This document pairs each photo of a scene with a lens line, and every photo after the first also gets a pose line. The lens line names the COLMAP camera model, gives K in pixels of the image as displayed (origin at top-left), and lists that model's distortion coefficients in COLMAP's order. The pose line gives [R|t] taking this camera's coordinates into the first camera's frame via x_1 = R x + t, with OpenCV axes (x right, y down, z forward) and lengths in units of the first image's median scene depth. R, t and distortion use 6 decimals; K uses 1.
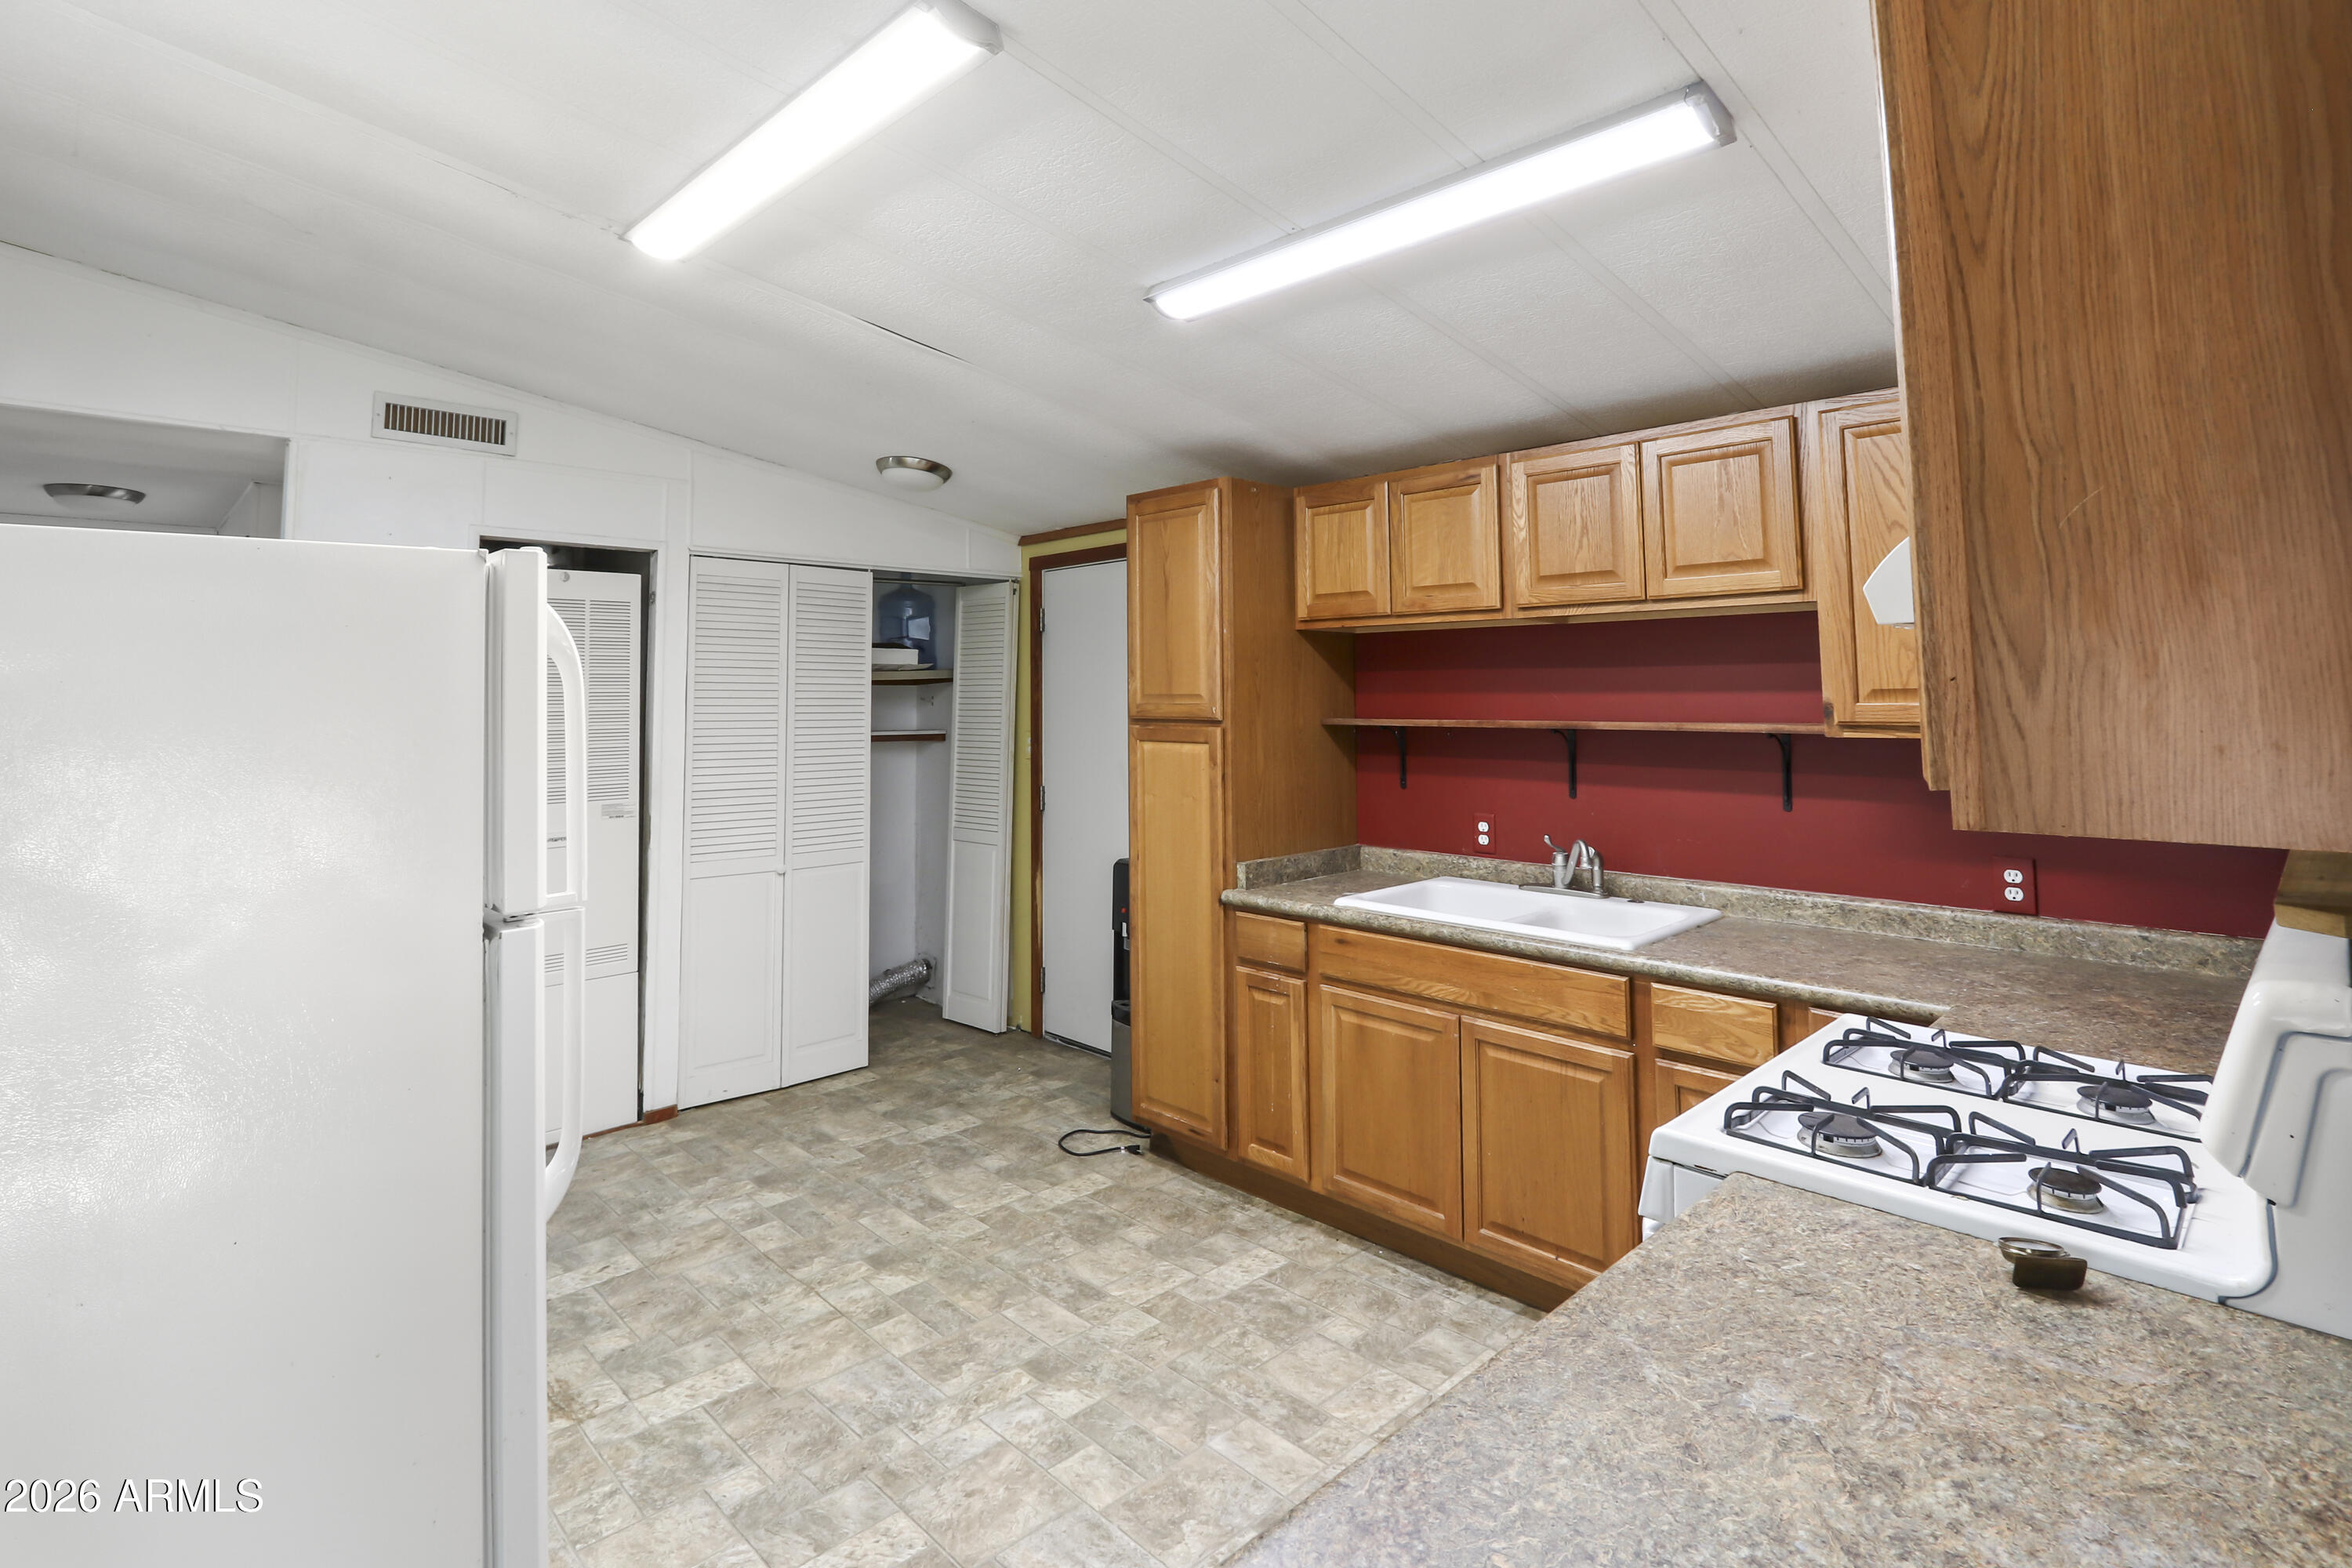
lens RADIAL K [[1160.3, 0, 1175.3], [0, 1160.3, 600.0], [0, 0, 1]] dist [-0.017835, 0.001974]
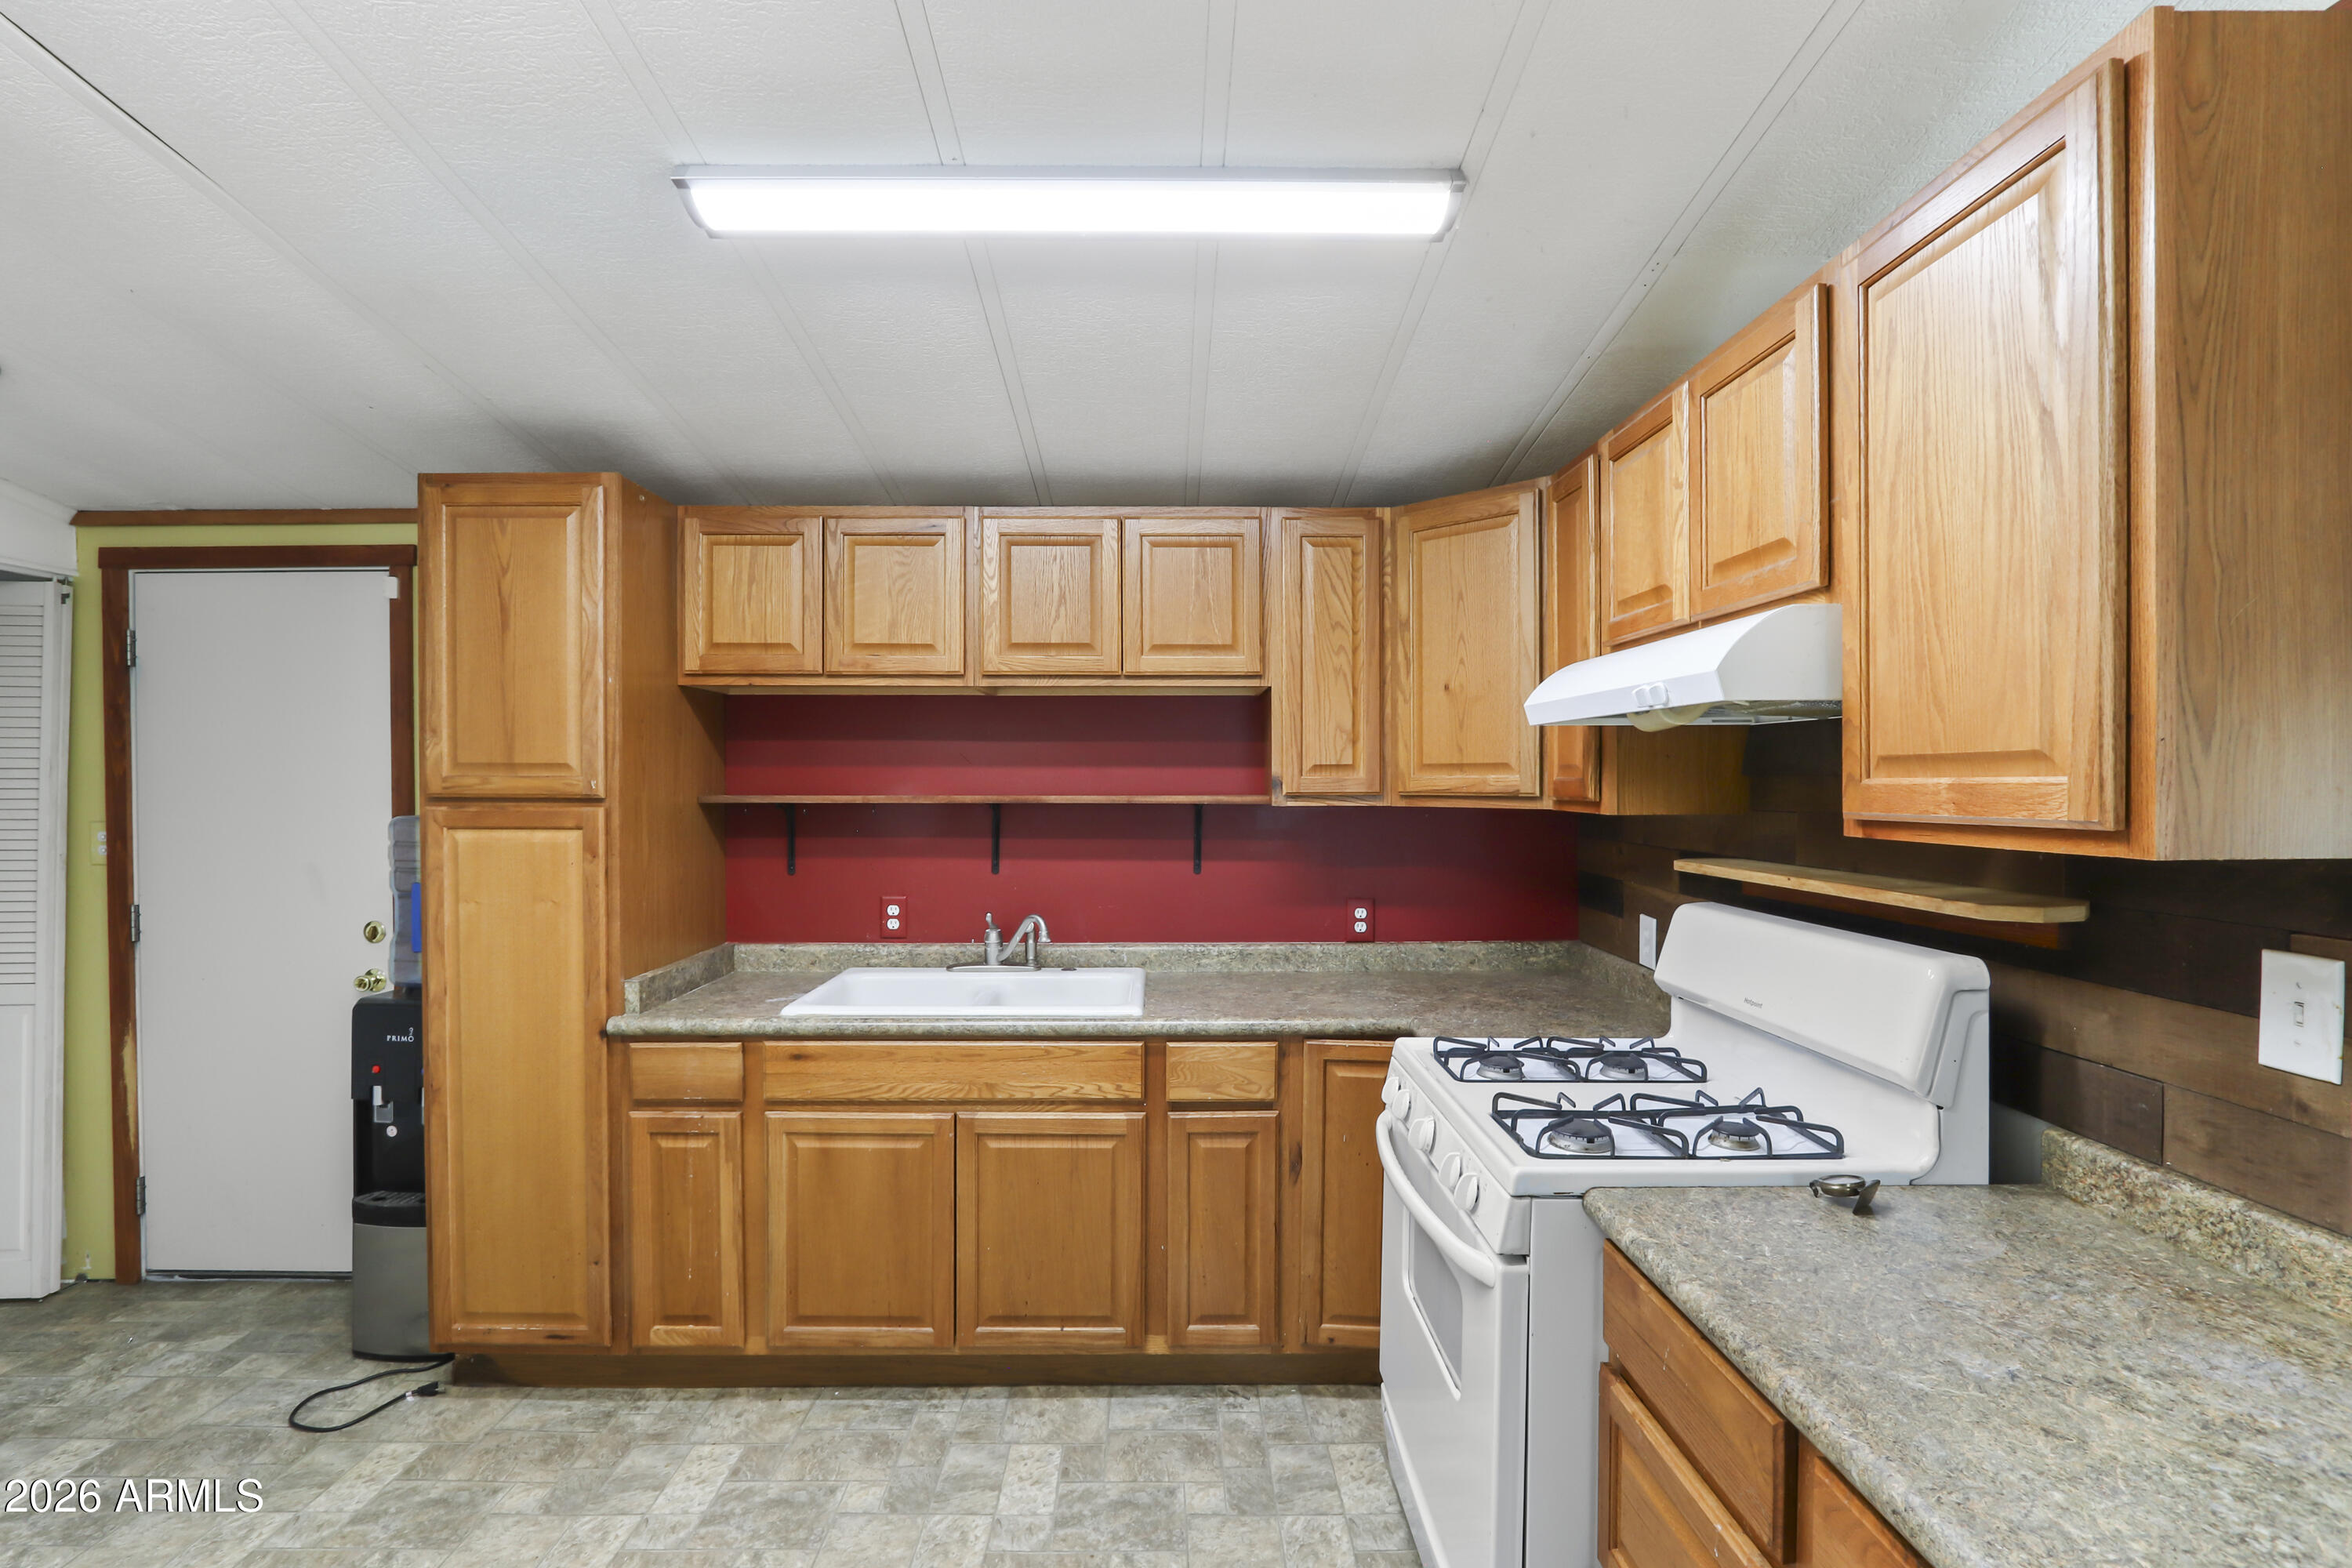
lens RADIAL K [[1108.1, 0, 1176.0], [0, 1108.1, 784.0], [0, 0, 1]] dist [-0.024270, 0.005730]
pose [[0.687830, 0.000163, 0.725872, -0.245659], [-0.063152, 0.996222, 0.059618, 0.031156], [-0.723119, -0.086848, 0.685242, 0.263355]]
